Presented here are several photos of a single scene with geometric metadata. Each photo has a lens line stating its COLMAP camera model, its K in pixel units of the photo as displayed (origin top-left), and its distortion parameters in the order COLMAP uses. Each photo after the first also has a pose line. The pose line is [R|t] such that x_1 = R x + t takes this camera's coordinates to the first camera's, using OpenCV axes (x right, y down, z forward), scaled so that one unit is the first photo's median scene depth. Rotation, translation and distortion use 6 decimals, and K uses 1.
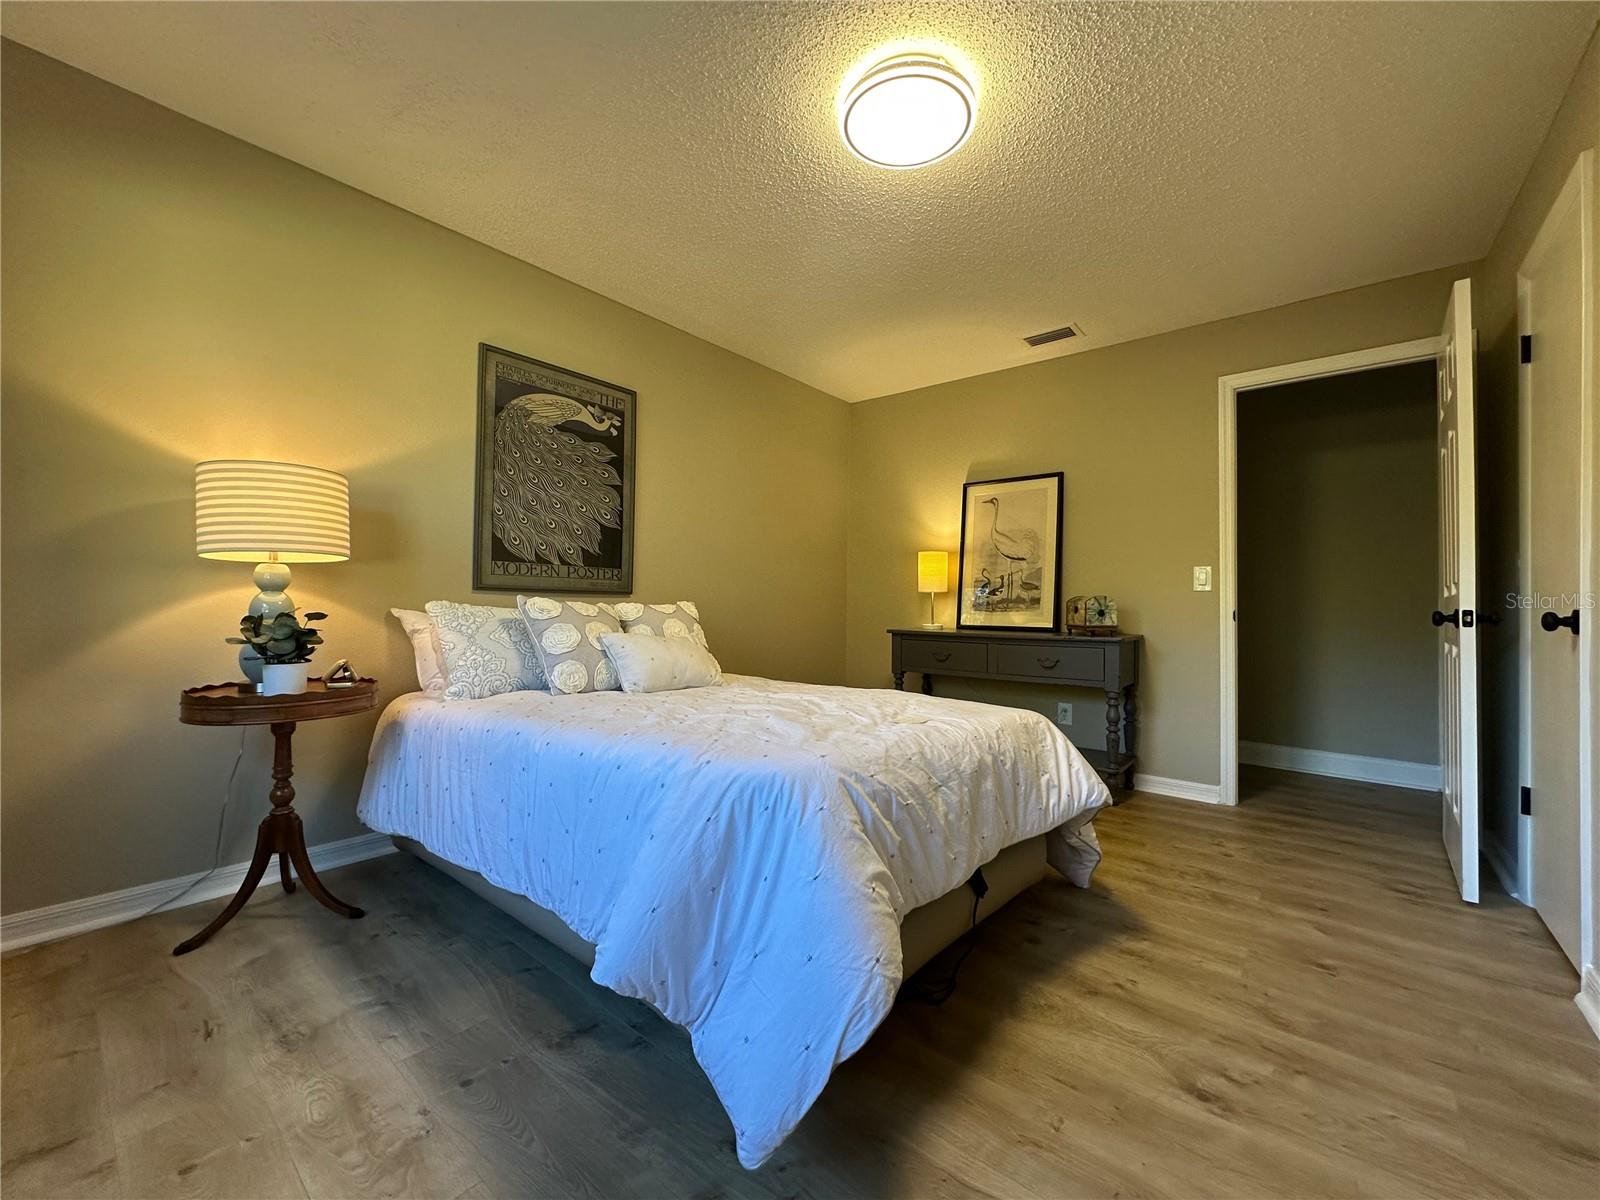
lens RADIAL K [[642.0, 0, 800.0], [0, 642.0, 600.0], [0, 0, 1]] dist [-0.001586, -0.000035]
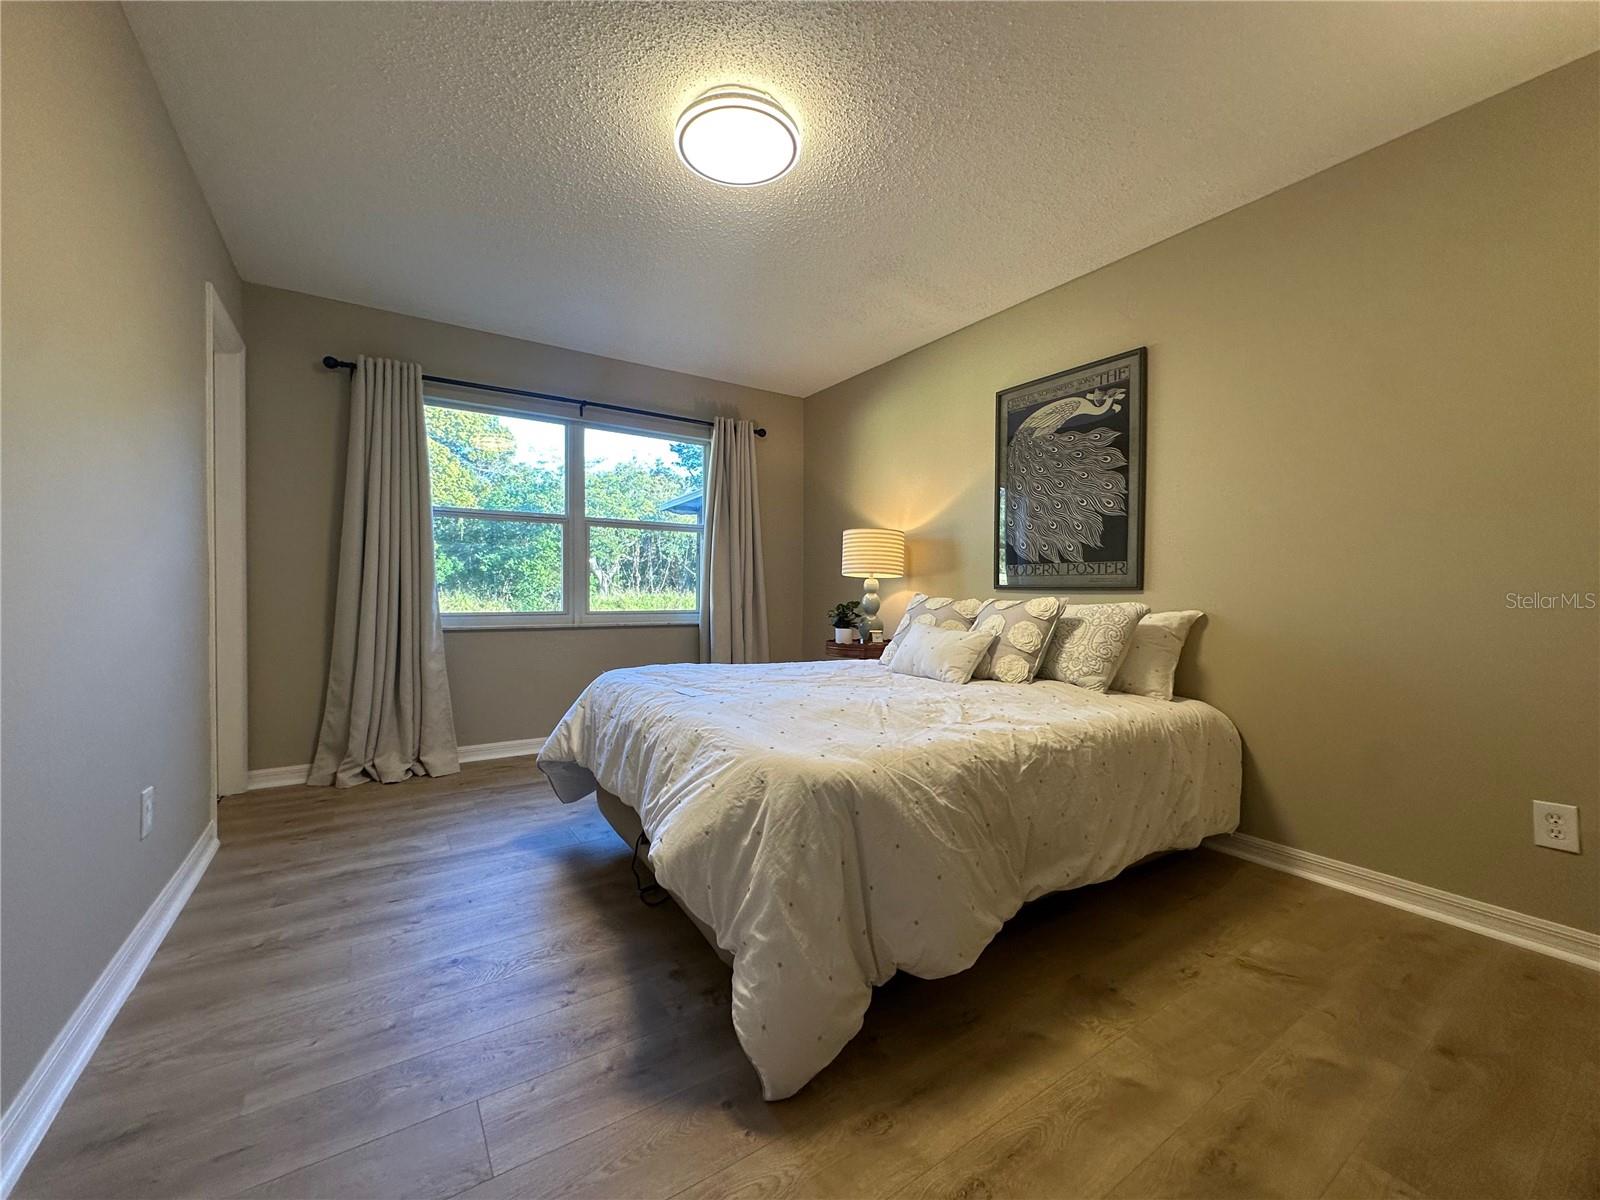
lens RADIAL K [[642.0, 0, 800.0], [0, 642.0, 600.0], [0, 0, 1]] dist [-0.001586, -0.000035]
pose [[-0.284484, -0.002972, -0.958676, 0.716157], [-0.004776, 0.999987, -0.001682, 0.008452], [0.958669, 0.004100, -0.284495, 0.866573]]
